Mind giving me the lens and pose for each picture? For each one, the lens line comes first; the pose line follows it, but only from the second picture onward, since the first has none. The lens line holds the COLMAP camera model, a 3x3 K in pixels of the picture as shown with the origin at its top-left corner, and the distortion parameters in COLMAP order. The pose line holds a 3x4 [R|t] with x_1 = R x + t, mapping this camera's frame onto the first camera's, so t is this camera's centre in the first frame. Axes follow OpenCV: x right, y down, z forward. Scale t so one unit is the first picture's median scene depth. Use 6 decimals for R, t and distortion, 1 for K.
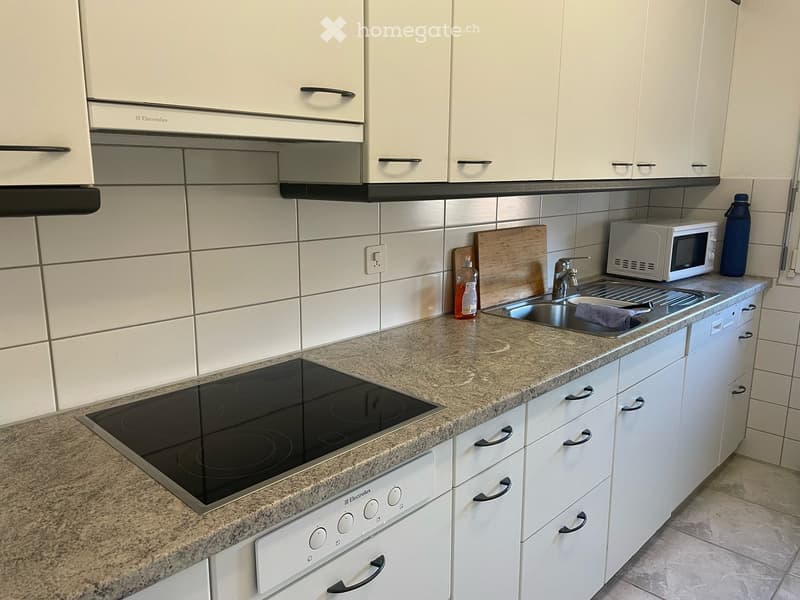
lens RADIAL K [[615.1, 0, 400.0], [0, 615.1, 287.1], [0, 0, 1]] dist [0.002353, -0.009608]
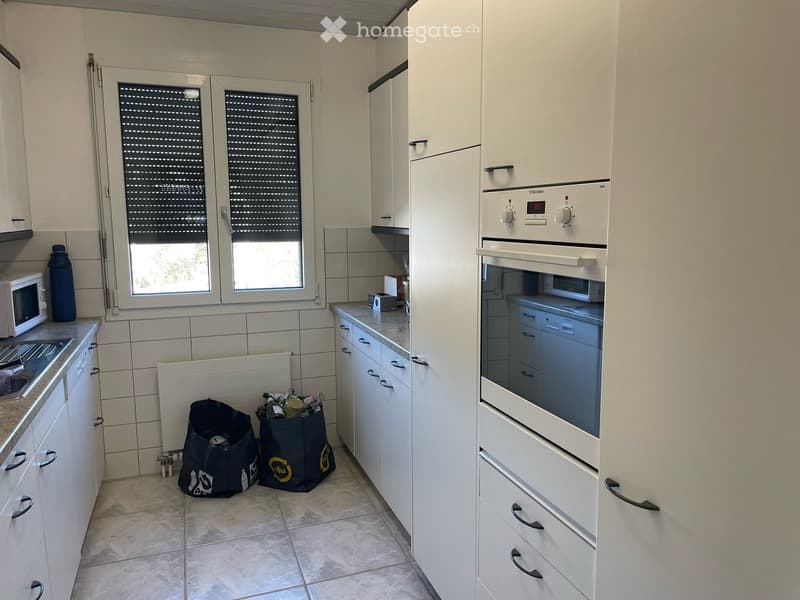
lens RADIAL K [[615.1, 0, 400.0], [0, 615.1, 287.1], [0, 0, 1]] dist [0.002353, -0.009608]
pose [[0.438750, -0.113933, 0.891357, -0.158752], [0.177511, 0.983372, 0.038318, -0.014531], [-0.880902, 0.141414, 0.451679, -0.004689]]
